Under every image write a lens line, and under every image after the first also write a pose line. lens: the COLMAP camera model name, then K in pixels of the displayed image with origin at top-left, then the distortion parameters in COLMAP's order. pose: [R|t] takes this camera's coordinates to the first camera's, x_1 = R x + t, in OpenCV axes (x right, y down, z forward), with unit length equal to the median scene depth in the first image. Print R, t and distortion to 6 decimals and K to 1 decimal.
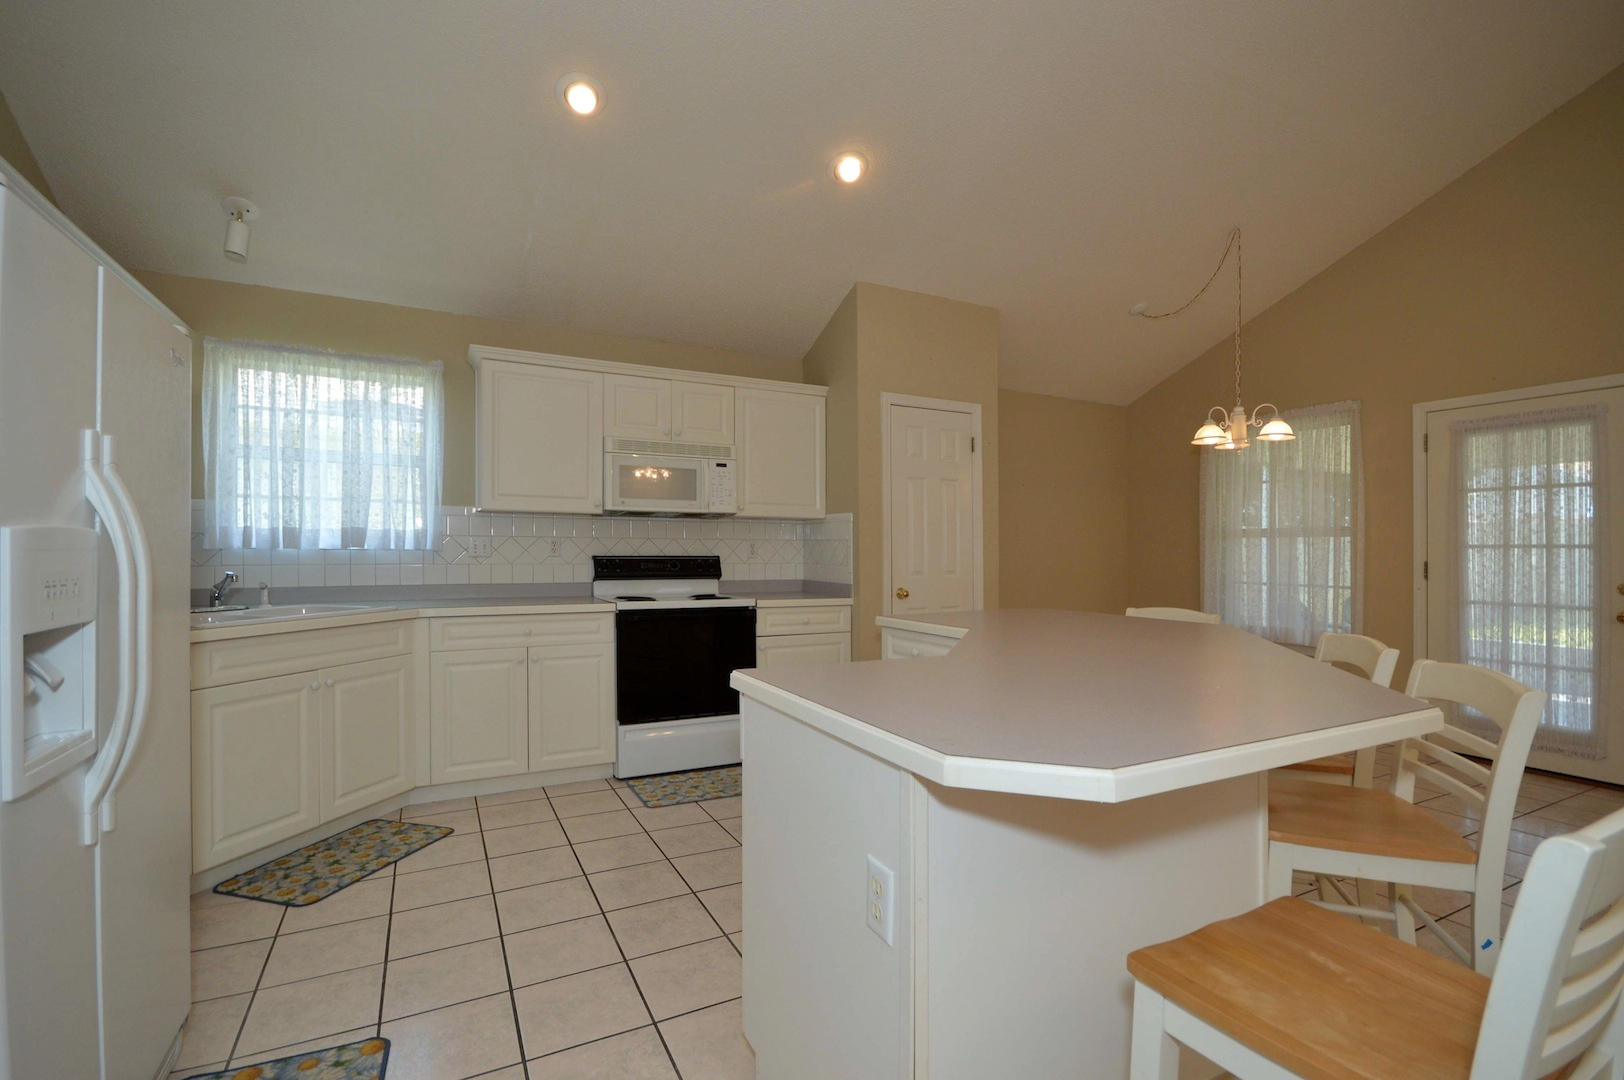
lens RADIAL K [[742.6, 0, 800.0], [0, 742.6, 544.2], [0, 0, 1]] dist [-0.003390, -0.002028]
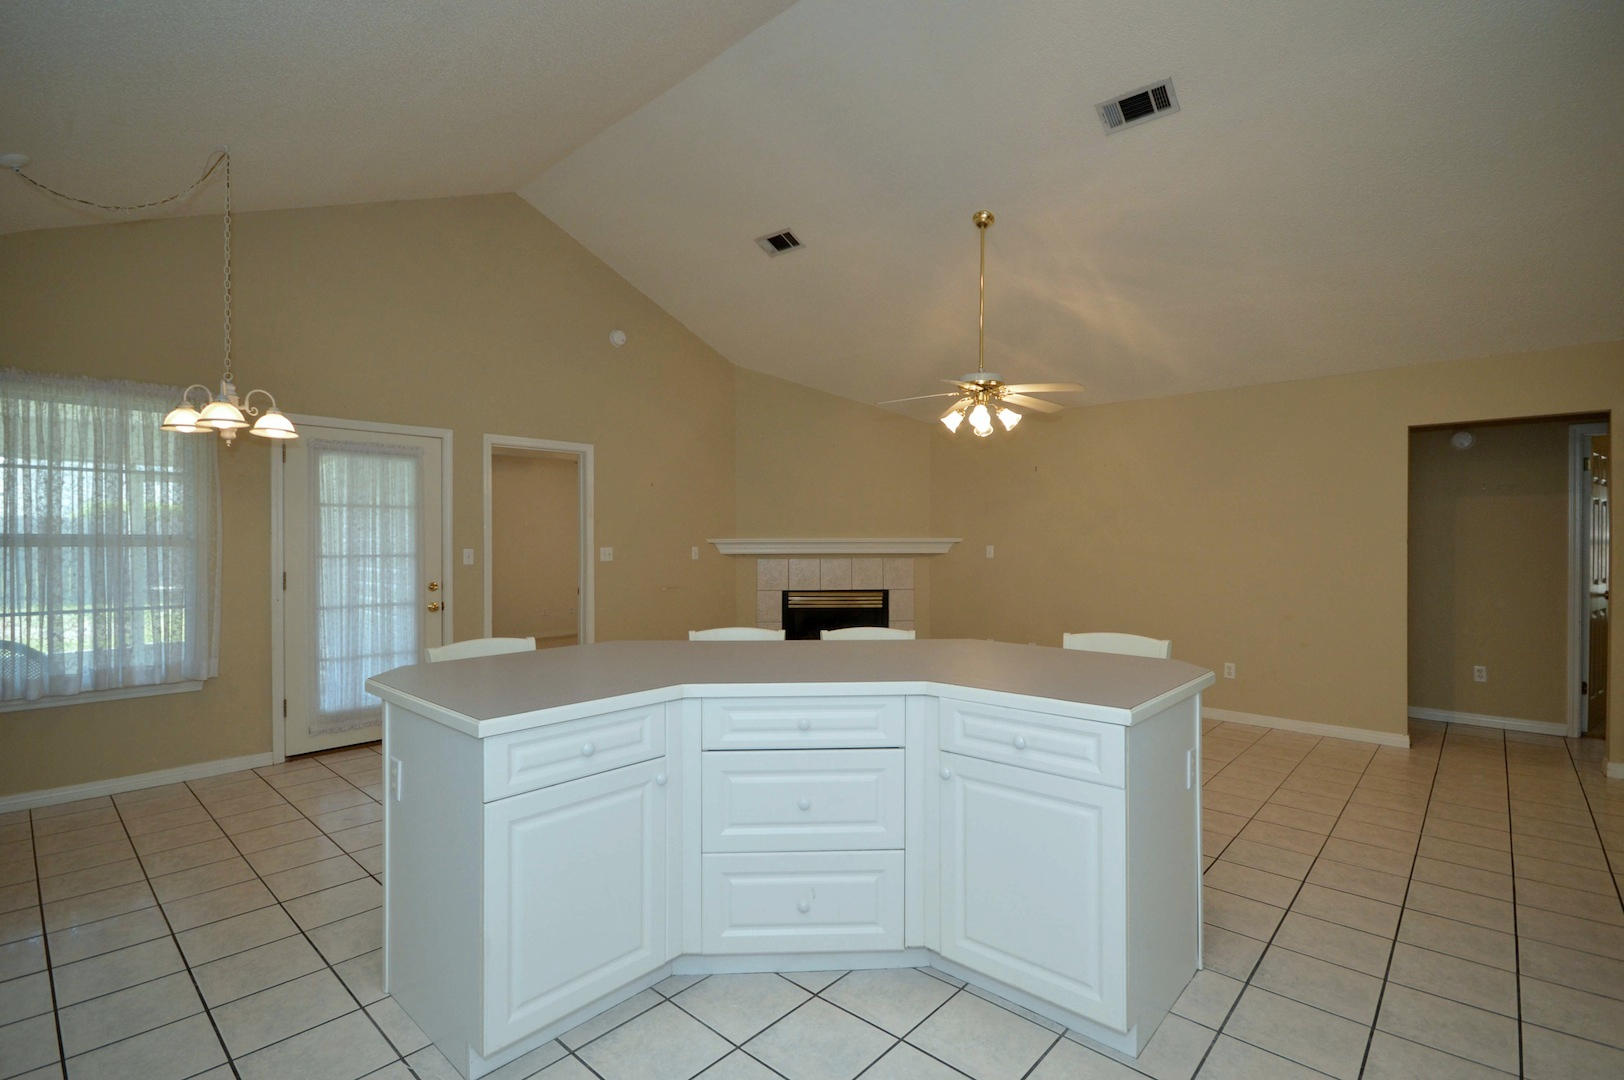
lens RADIAL K [[755.9, 0, 812.2], [0, 755.9, 537.4], [0, 0, 1]] dist [0.006308, -0.006724]
pose [[-0.359578, -0.003315, 0.933109, -0.381673], [-0.009946, 0.999950, -0.000280, -0.031659], [-0.933062, -0.009382, -0.359593, 0.737497]]
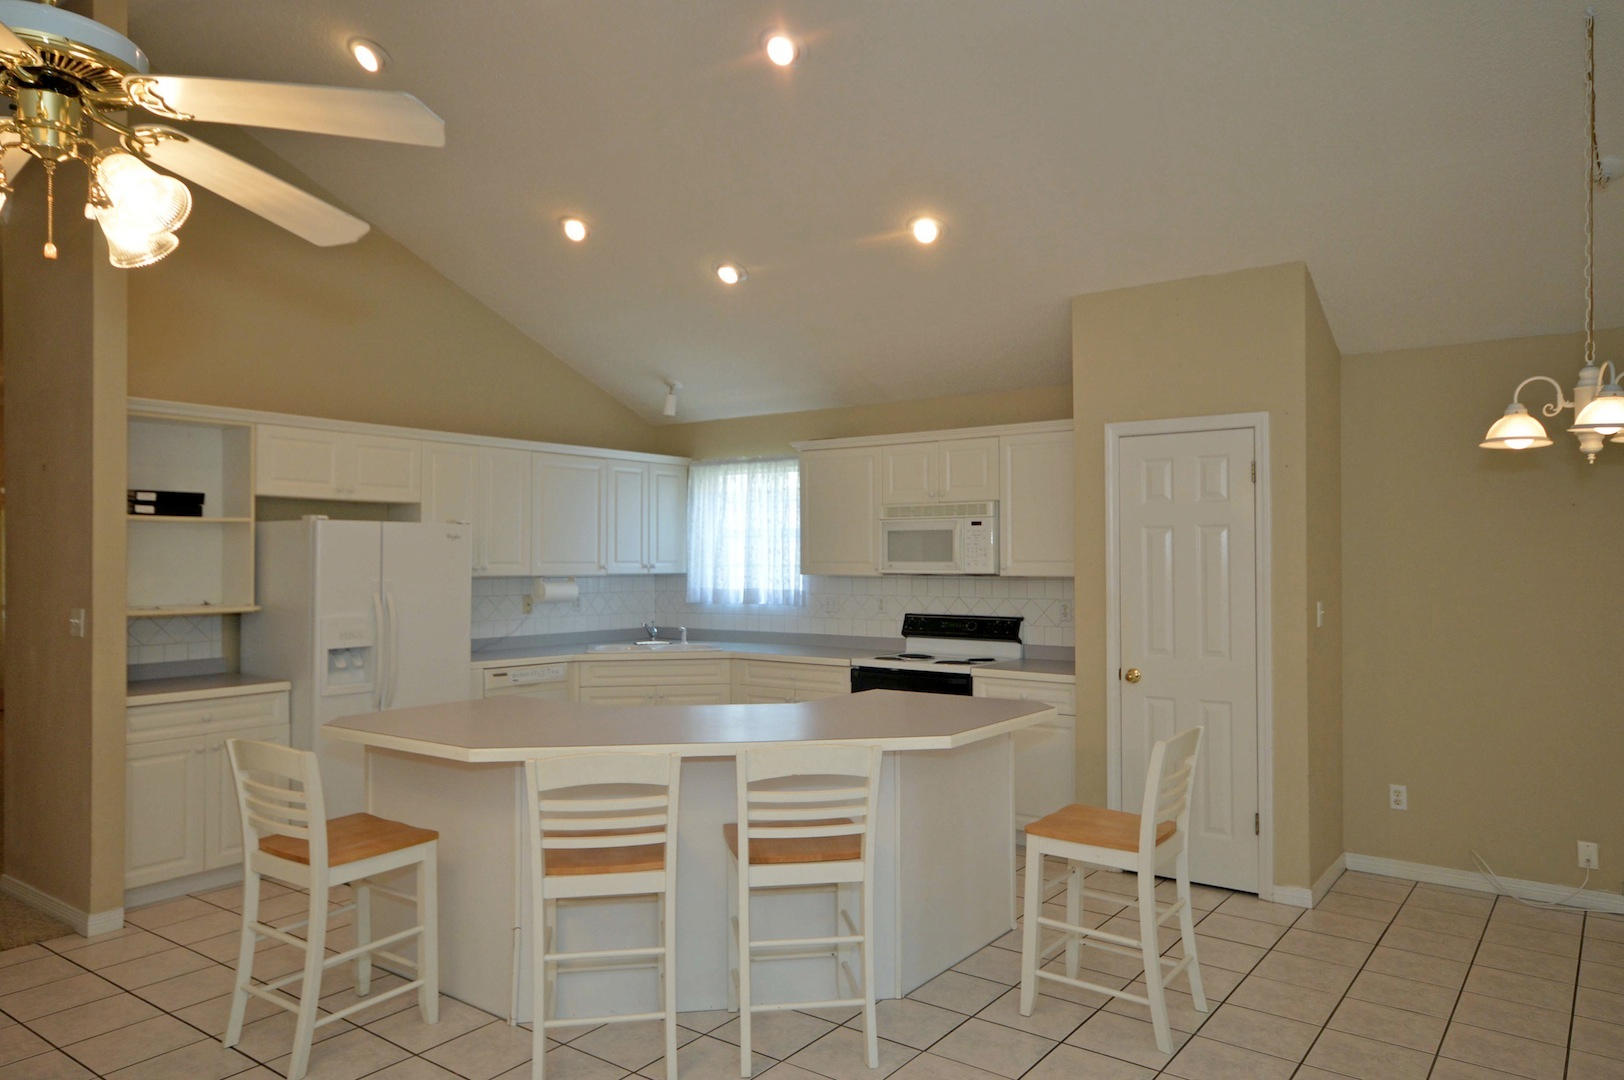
lens RADIAL K [[1065.8, 0, 815.9], [0, 1065.8, 558.7], [0, 0, 1]] dist [-0.002208, -0.000449]
pose [[0.445705, -0.006379, -0.895157, 1.041530], [0.012125, 0.999926, -0.001088, -0.063038], [0.895098, -0.010369, 0.445749, 0.208417]]
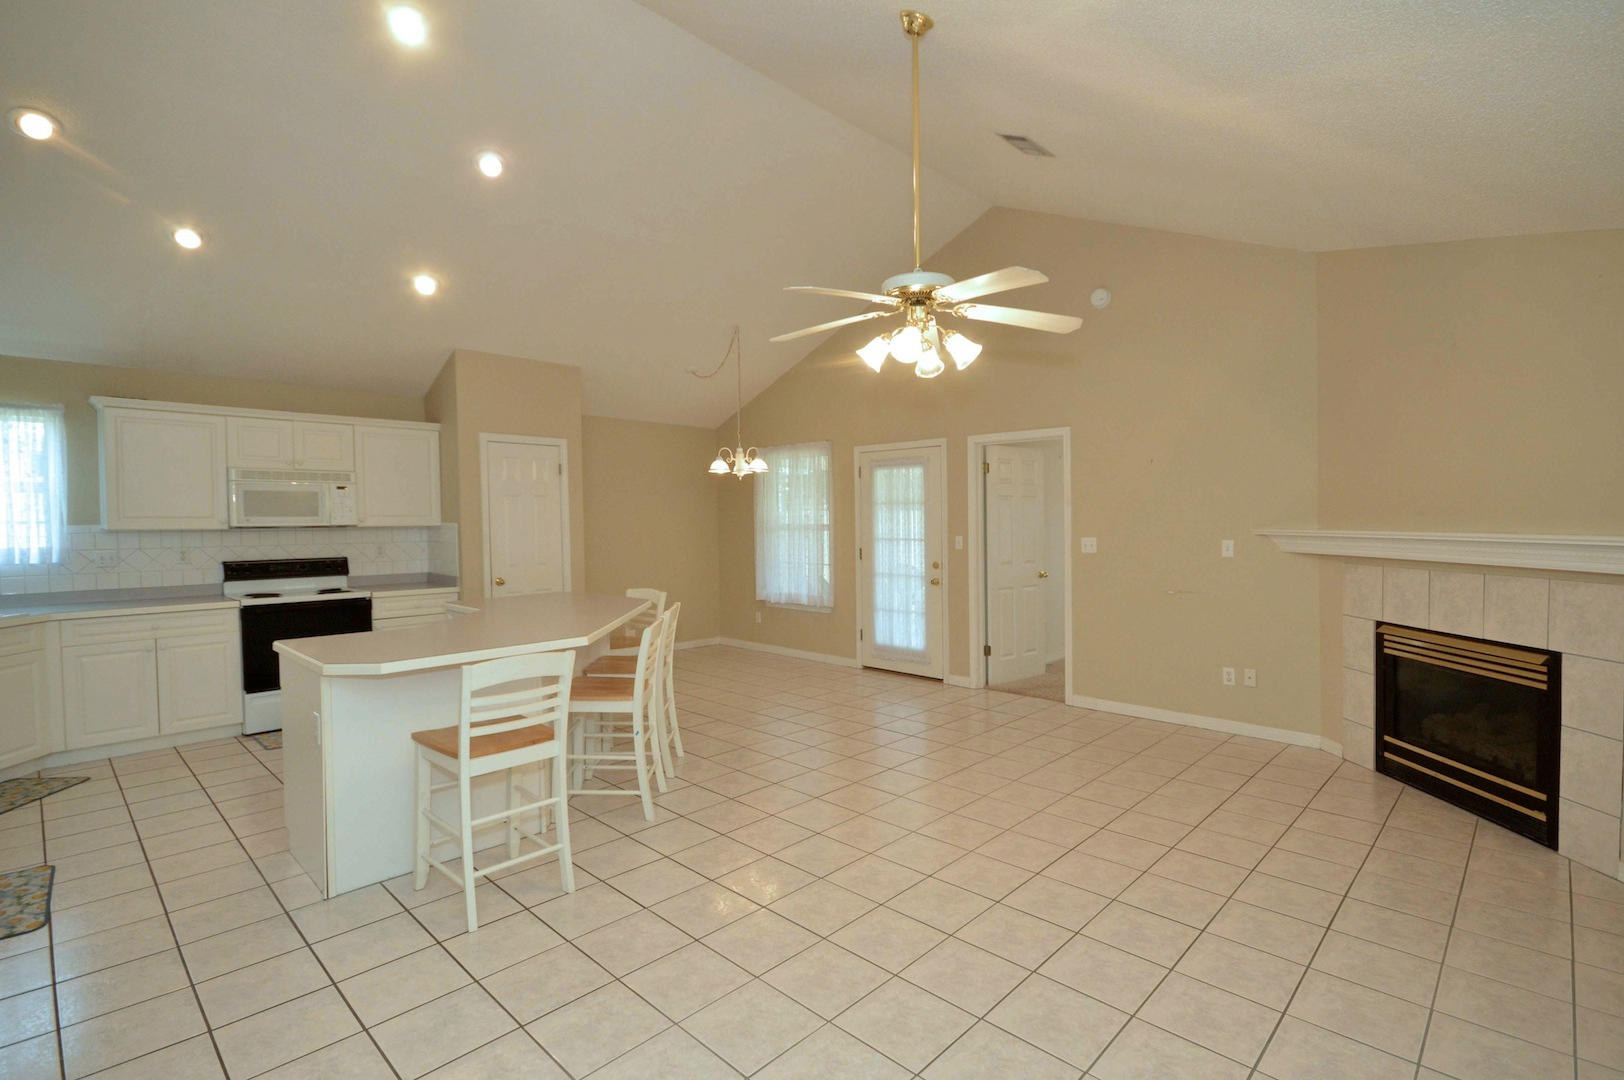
lens RADIAL K [[755.9, 0, 808.5], [0, 755.9, 531.0], [0, 0, 1]] dist [0.006308, -0.006724]
pose [[0.943073, -0.018293, 0.332081, 0.220365], [0.009151, 0.999535, 0.029072, -0.063092], [-0.332459, -0.024378, 0.942803, -0.501581]]
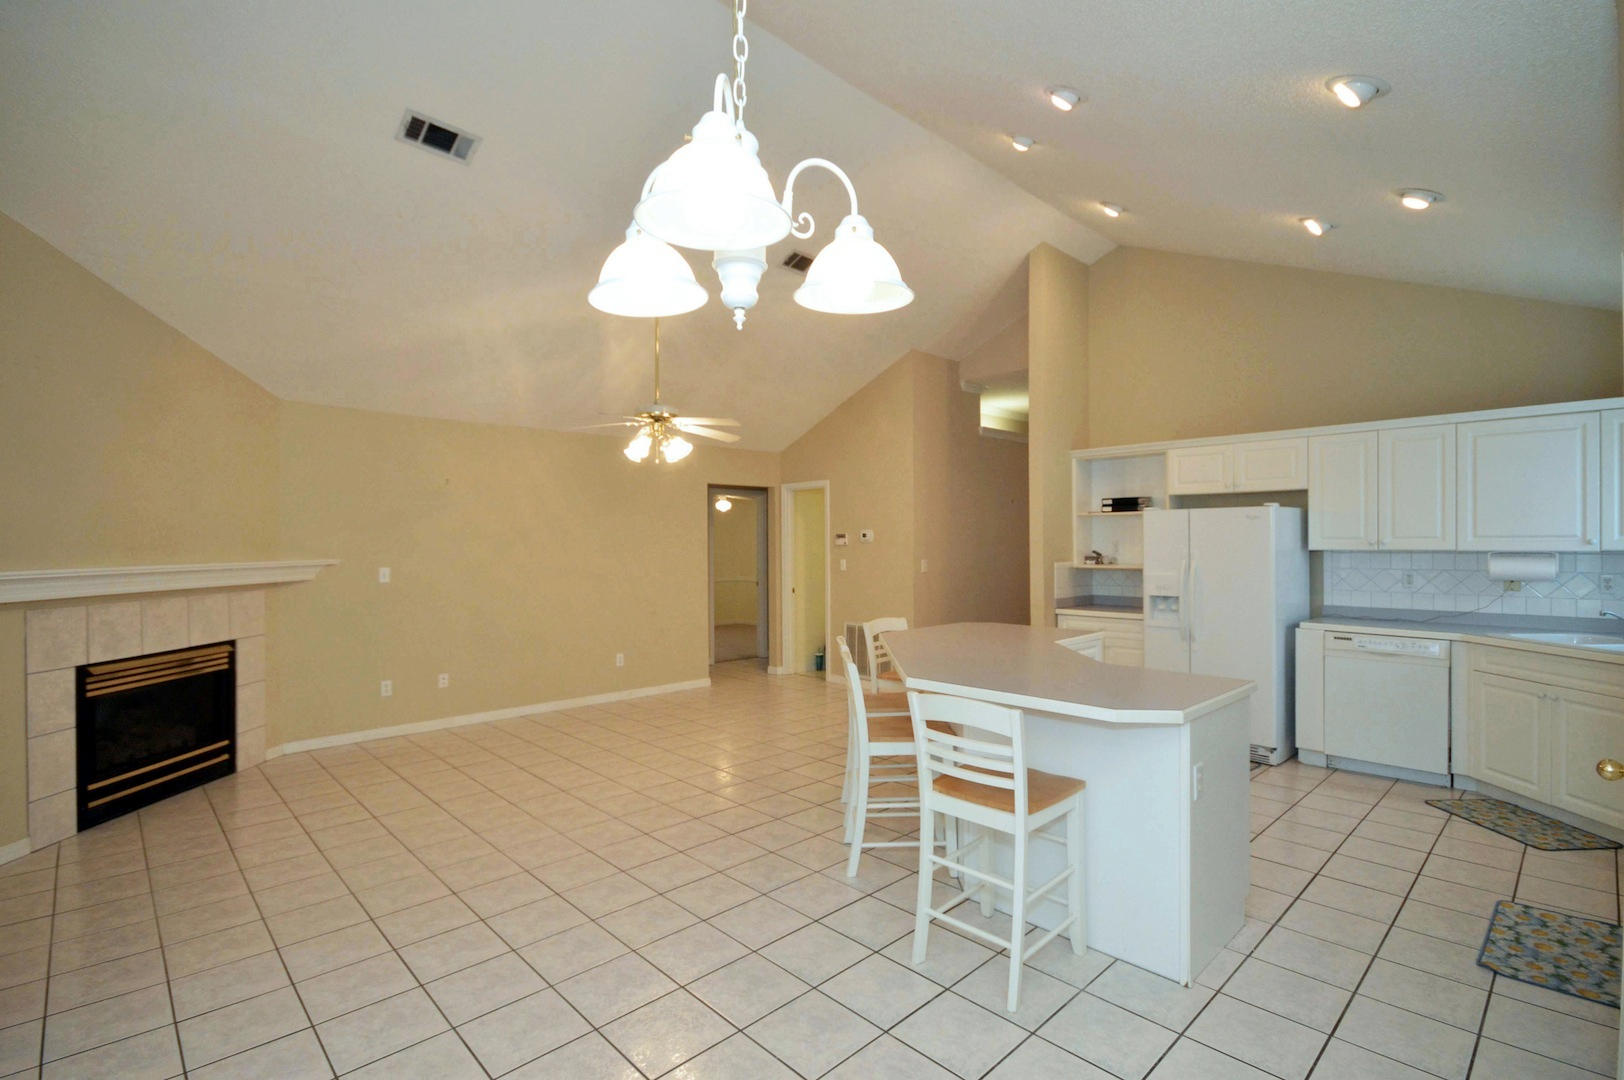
lens RADIAL K [[755.9, 0, 808.4], [0, 755.9, 549.9], [0, 0, 1]] dist [0.006308, -0.006724]
pose [[-0.957793, 0.001447, -0.287454, 0.668498], [0.002127, 0.999996, -0.002052, -0.045993], [0.287449, -0.002577, -0.957792, 1.298076]]
